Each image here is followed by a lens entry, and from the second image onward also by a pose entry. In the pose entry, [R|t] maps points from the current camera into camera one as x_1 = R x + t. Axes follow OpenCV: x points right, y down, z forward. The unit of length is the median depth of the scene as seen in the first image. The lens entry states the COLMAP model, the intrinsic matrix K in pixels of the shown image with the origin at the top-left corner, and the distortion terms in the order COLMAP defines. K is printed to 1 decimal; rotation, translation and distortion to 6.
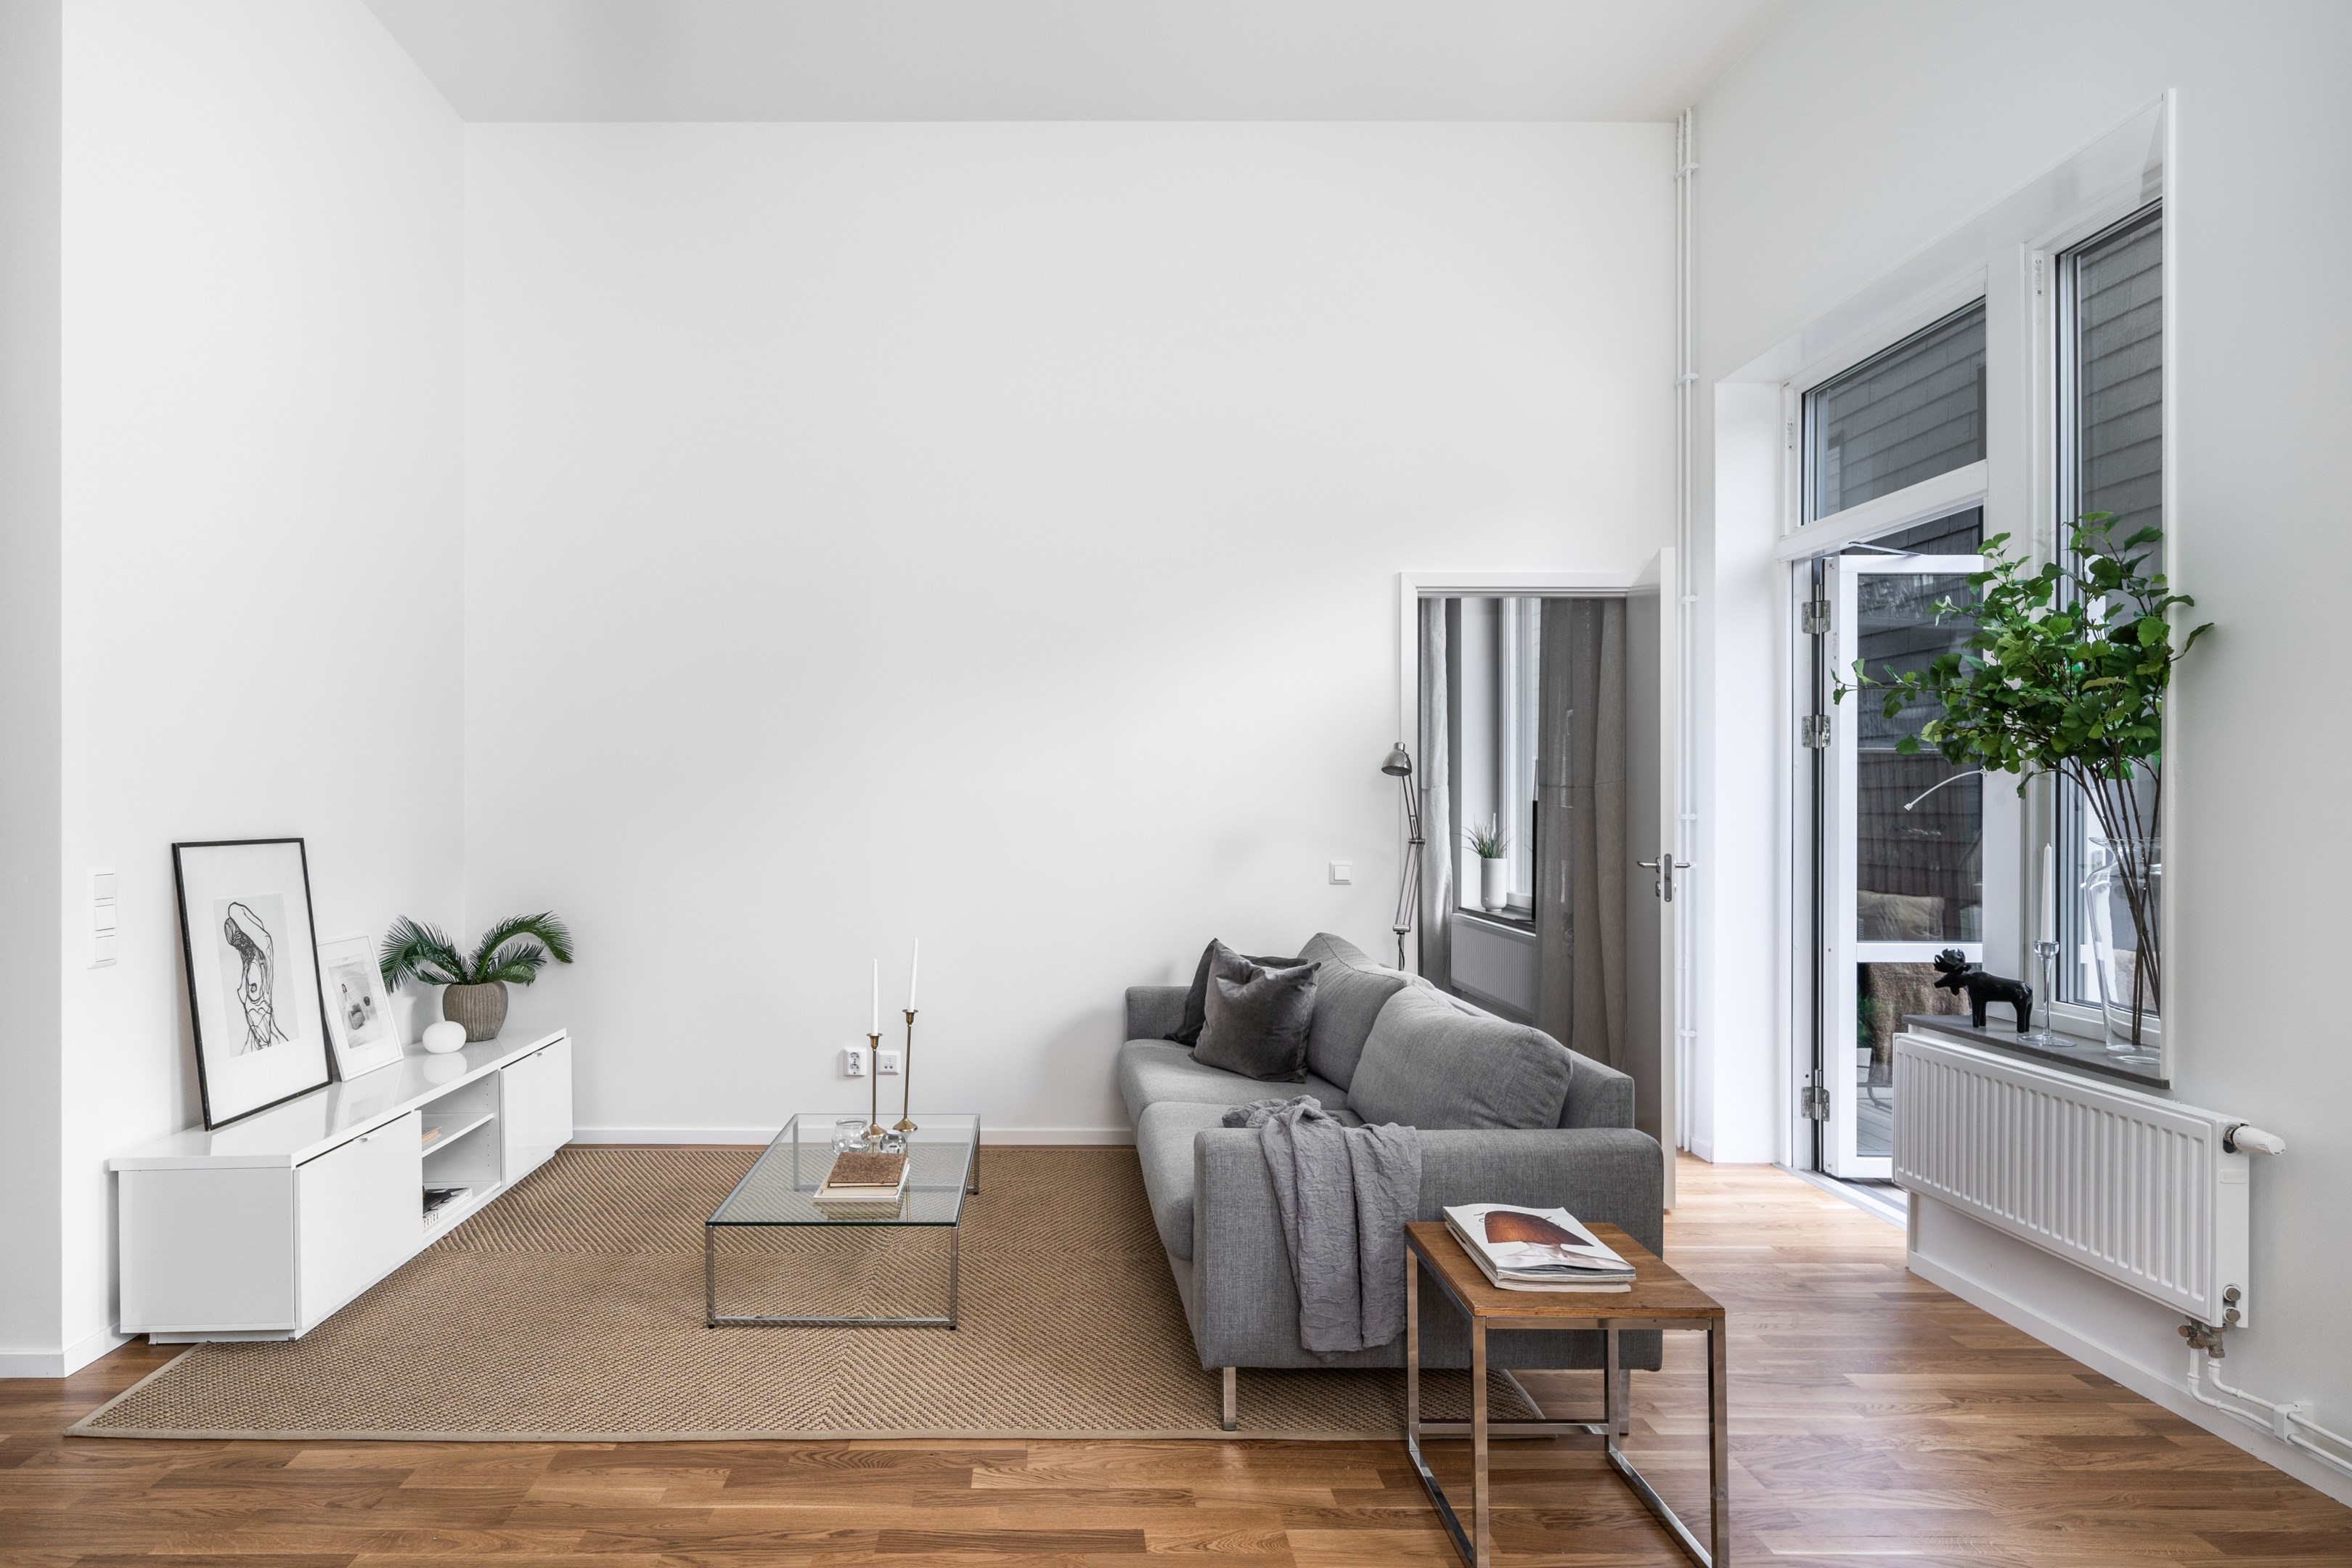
lens RADIAL K [[1374.0, 0, 1176.0], [0, 1374.0, 784.0], [0, 0, 1]] dist [0.001069, 0.000354]
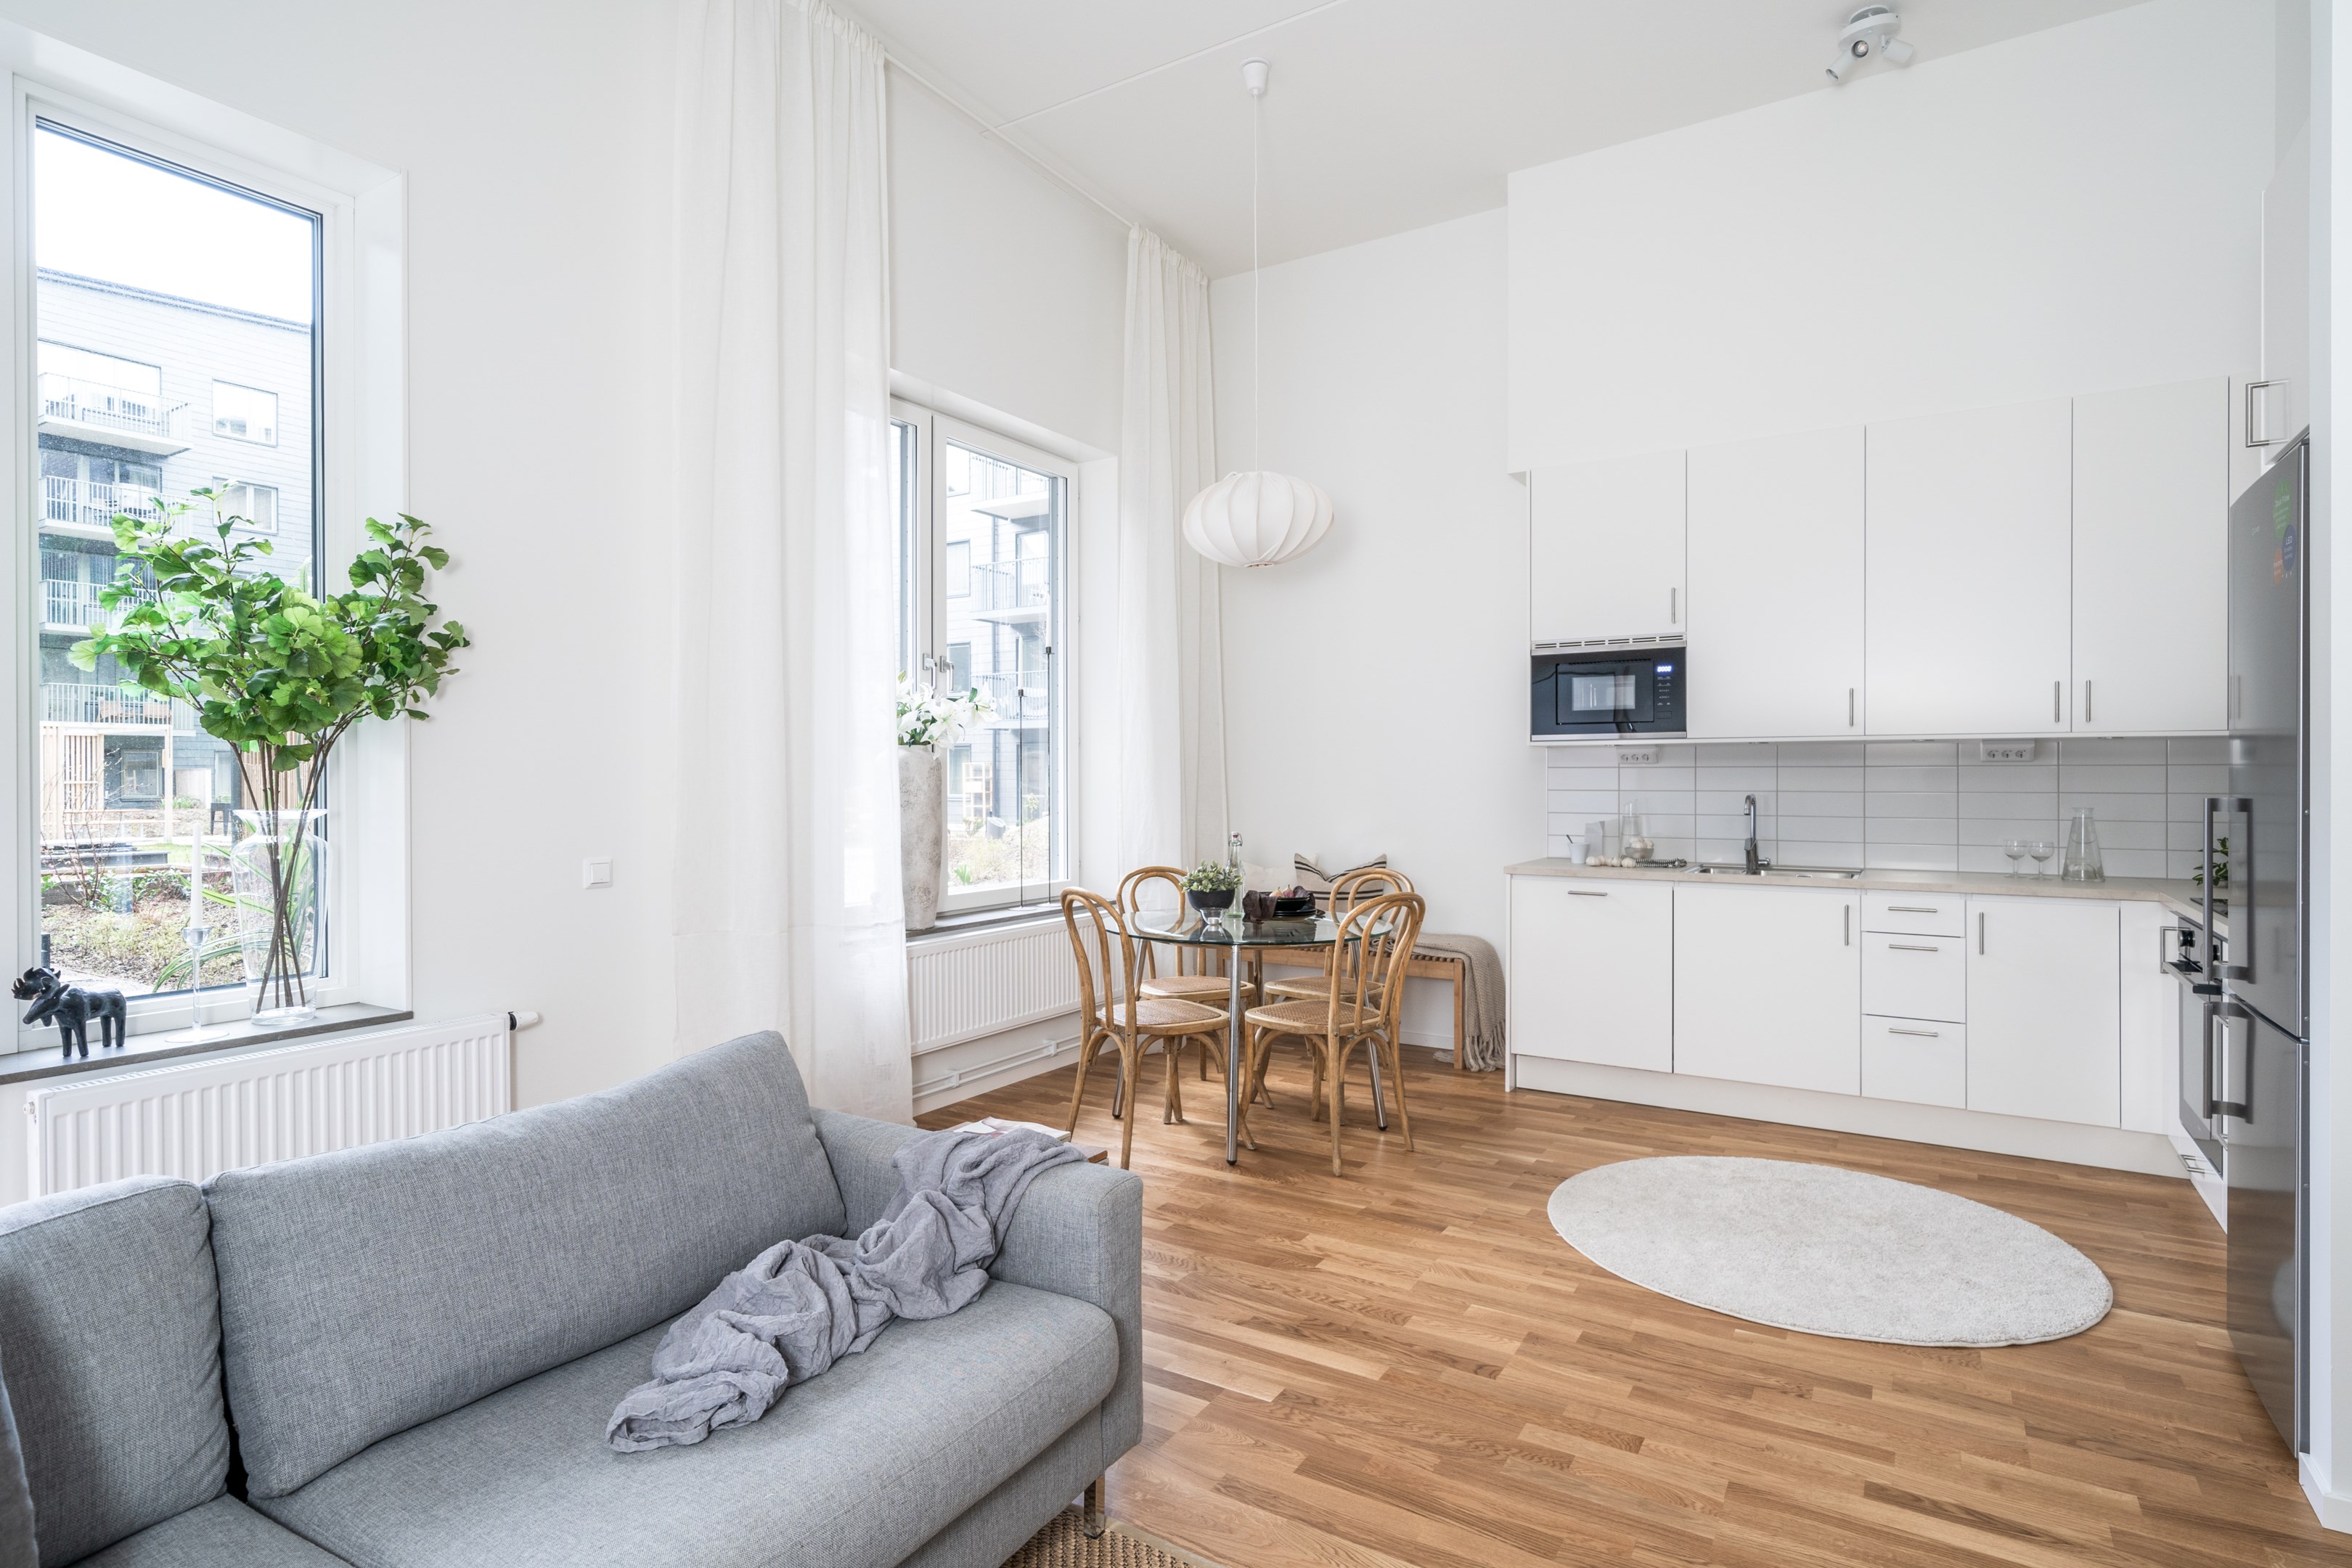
lens RADIAL K [[1187.3, 0, 1176.0], [0, 1187.3, 784.0], [0, 0, 1]] dist [0.000636, 0.000270]
pose [[-0.849144, 0.000140, 0.528162, -0.323810], [-0.002990, 0.999983, -0.005072, 0.020618], [-0.528153, -0.005886, -0.849129, 1.267201]]
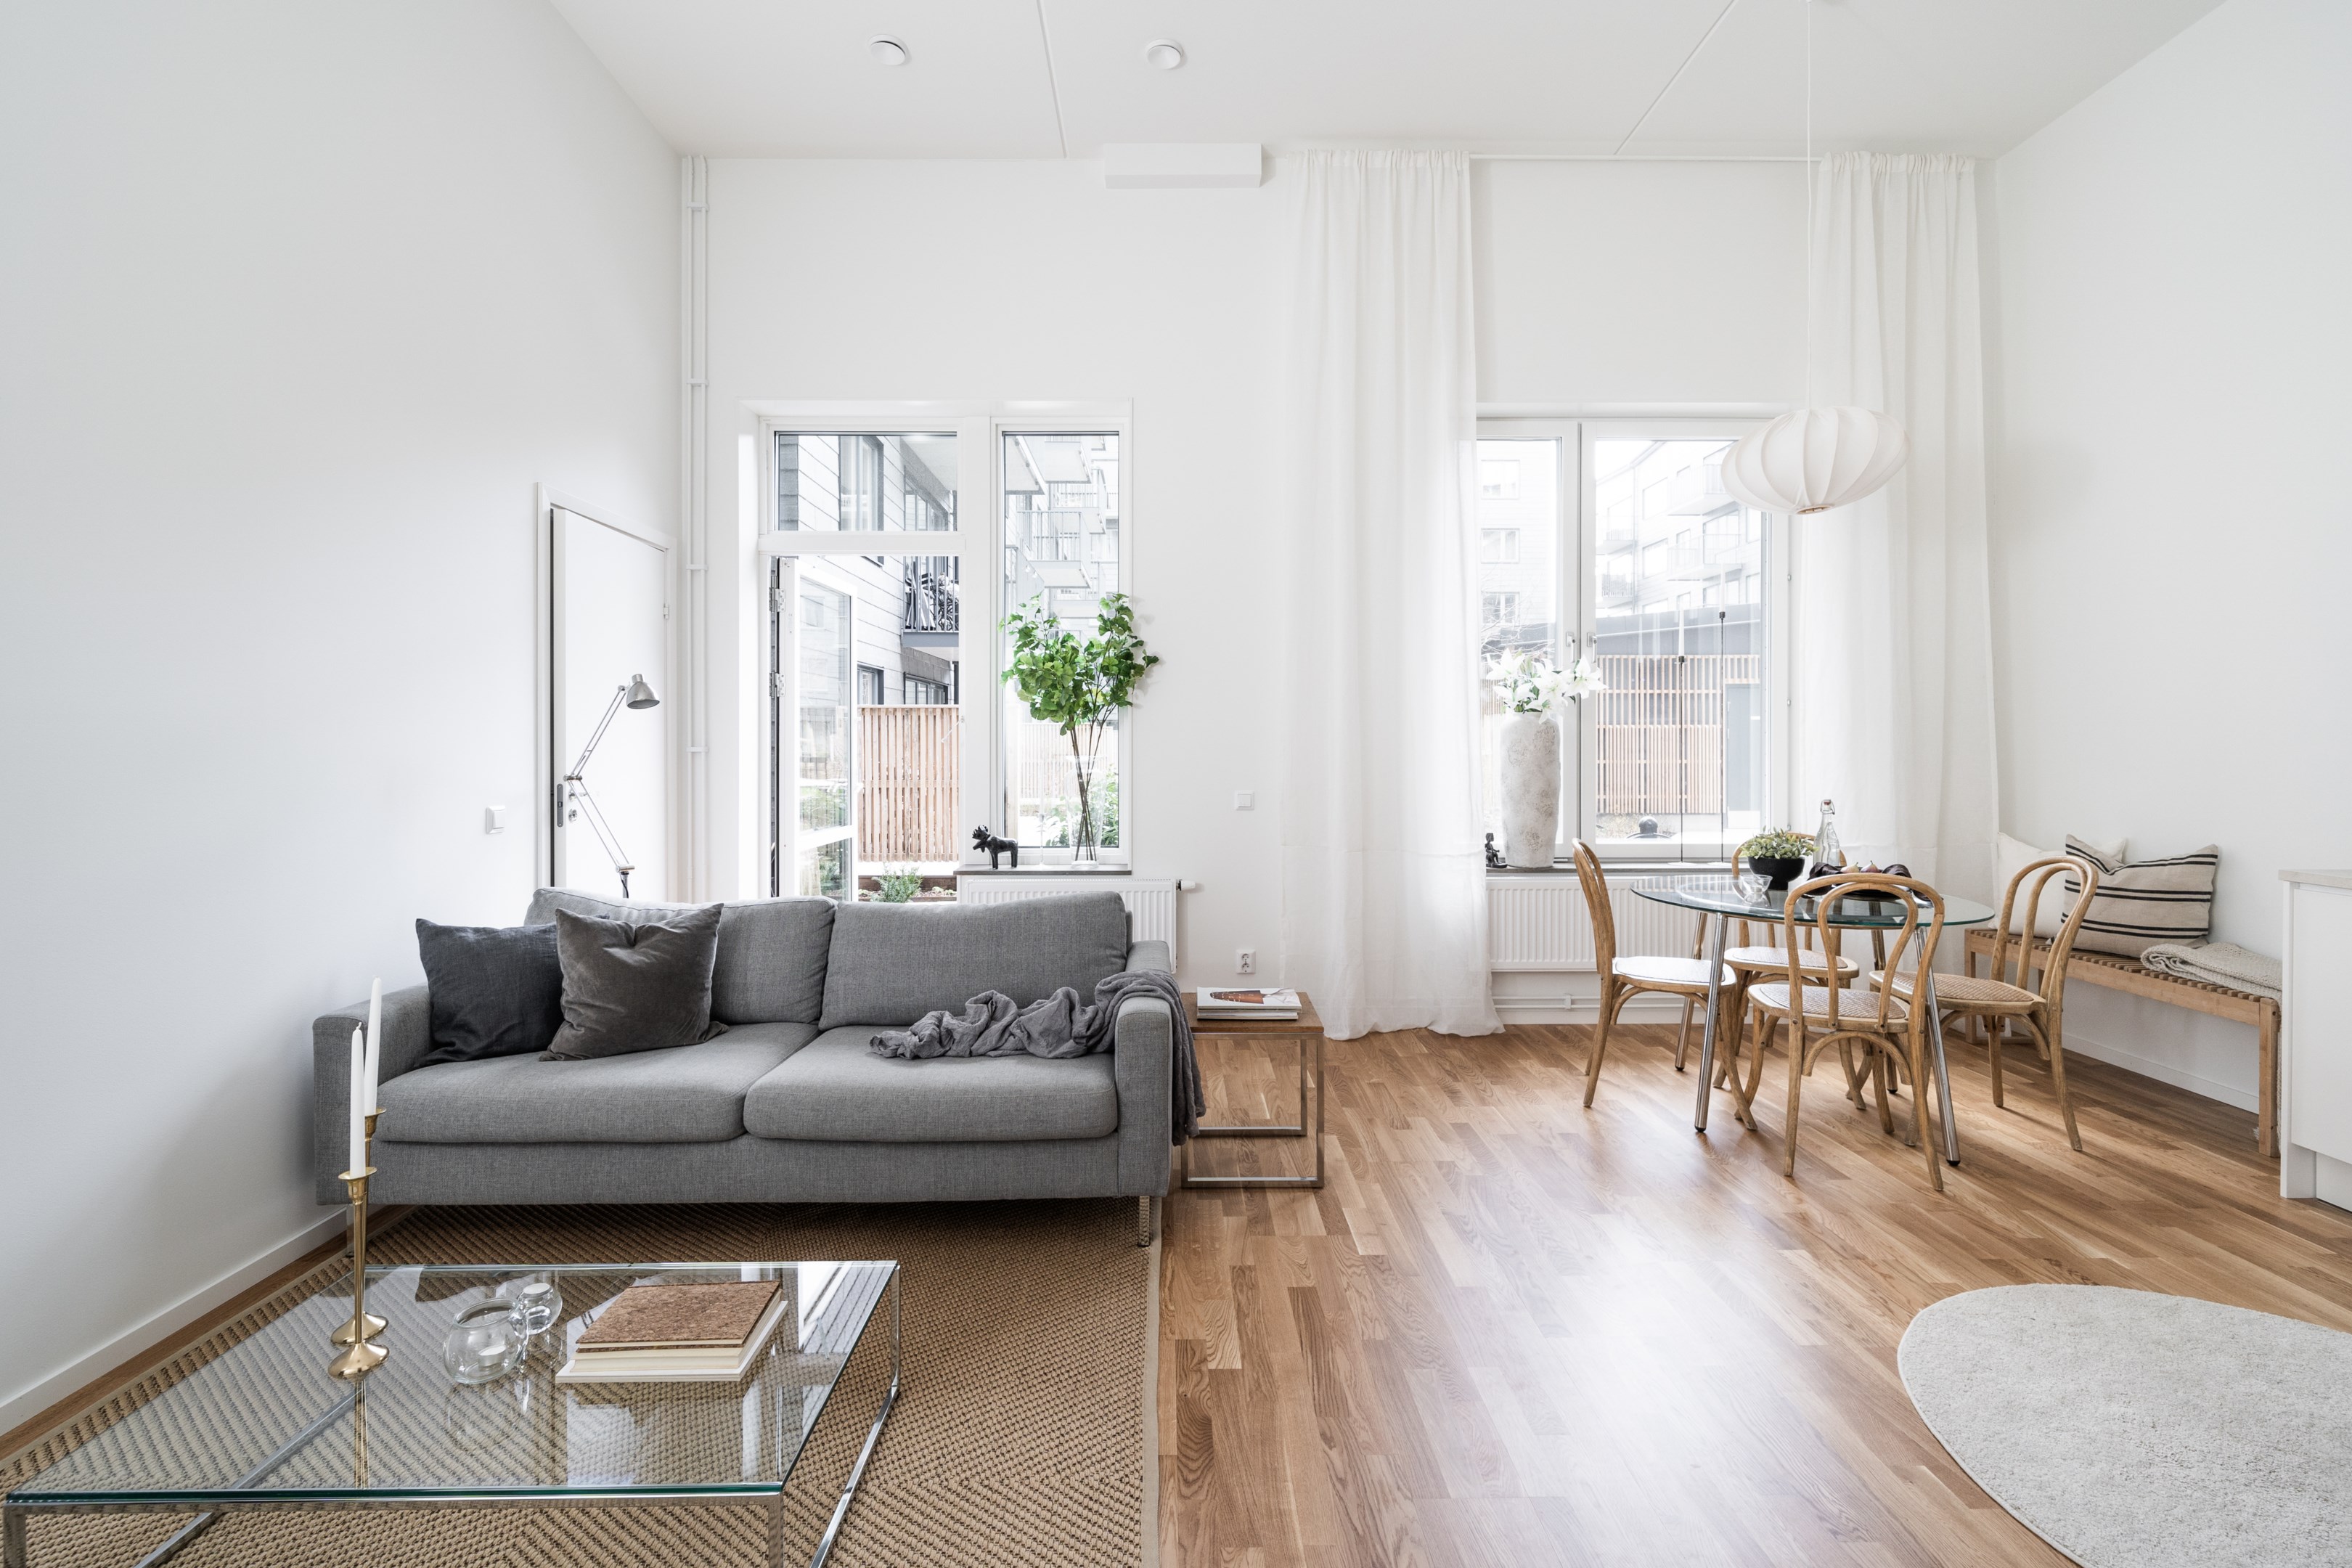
lens RADIAL K [[1041.5, 0, 1178.7], [0, 1041.5, 744.3], [0, 0, 1]] dist [-0.001281, 0.000035]
pose [[-0.018024, -0.004218, 0.999829, -0.727108], [-0.011783, 0.999923, 0.004006, 0.014511], [-0.999768, -0.011709, -0.018072, 0.806756]]
